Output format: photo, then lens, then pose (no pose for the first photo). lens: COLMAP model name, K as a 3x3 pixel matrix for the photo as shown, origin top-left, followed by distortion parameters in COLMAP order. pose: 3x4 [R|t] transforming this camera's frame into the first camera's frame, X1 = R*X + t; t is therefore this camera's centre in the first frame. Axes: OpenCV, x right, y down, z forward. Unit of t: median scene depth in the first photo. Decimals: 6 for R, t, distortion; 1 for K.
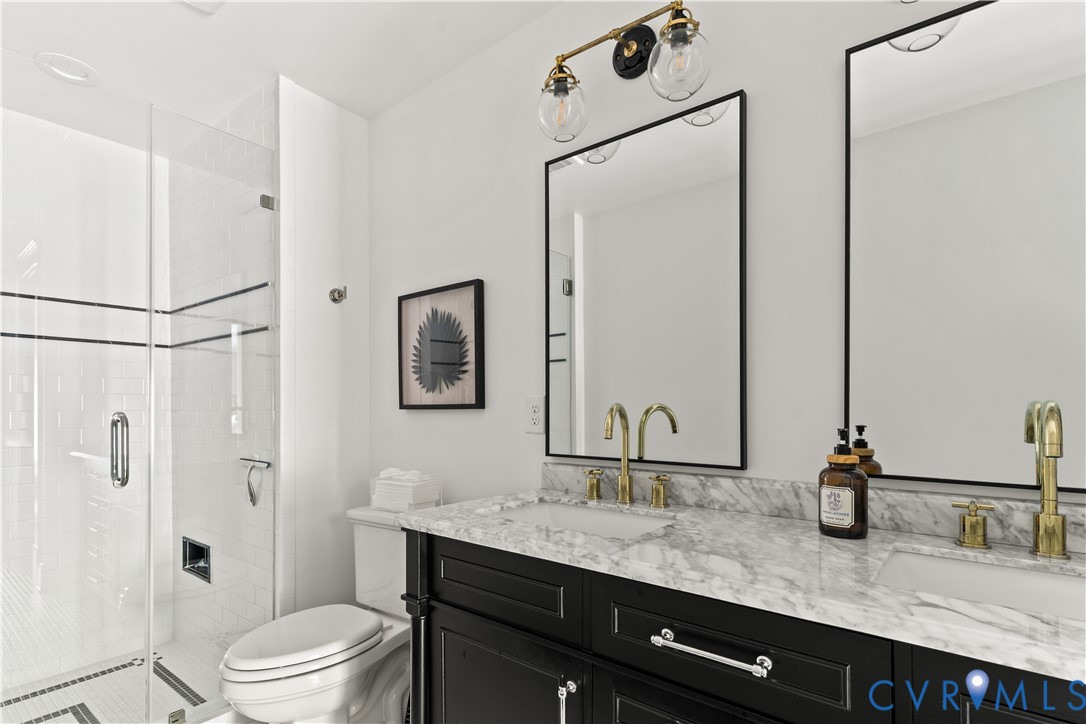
lens RADIAL K [[535.1, 0, 542.2], [0, 535.1, 406.1], [0, 0, 1]] dist [0.001838, 0.000997]
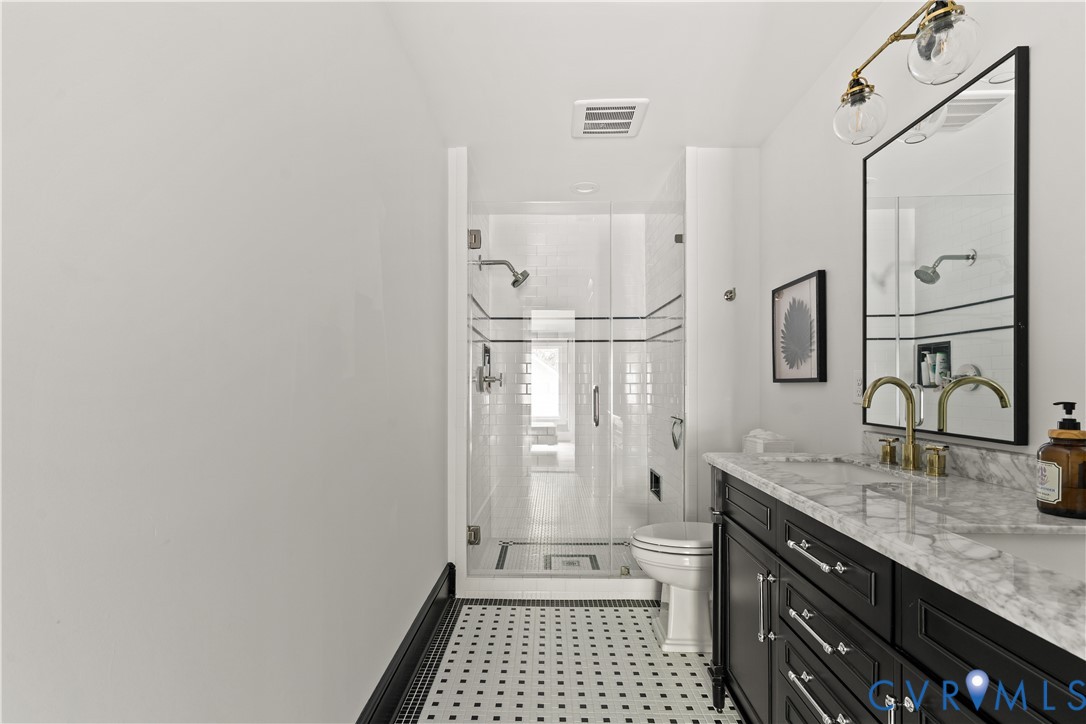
lens RADIAL K [[541.5, 0, 543.1], [0, 541.5, 381.4], [0, 0, 1]] dist [0.001522, 0.000163]
pose [[0.605831, -0.002780, -0.795588, 0.541490], [0.004948, 0.999988, 0.000273, 0.000362], [0.795578, -0.004102, 0.605838, -0.224822]]
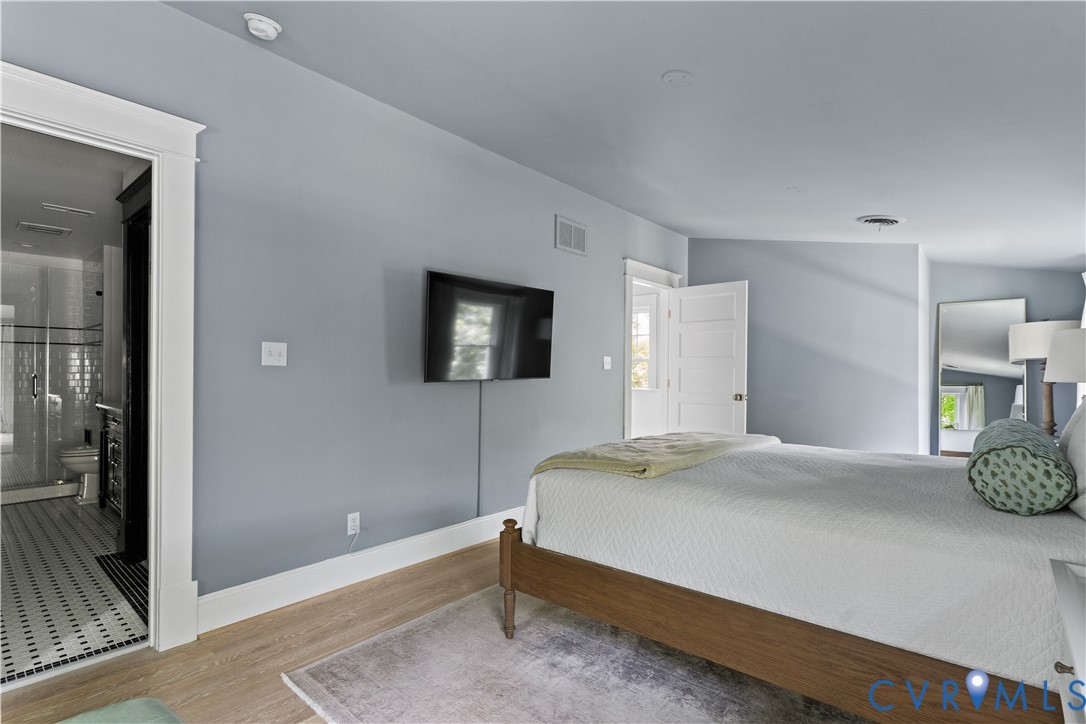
lens RADIAL K [[506.9, 0, 544.1], [0, 506.9, 369.5], [0, 0, 1]] dist [0.001752, 0.000503]
pose [[0.998607, 0.003352, -0.052662, 2.309325], [-0.003274, 0.999993, 0.001577, -0.025070], [0.052667, -0.001403, 0.998611, -1.762105]]
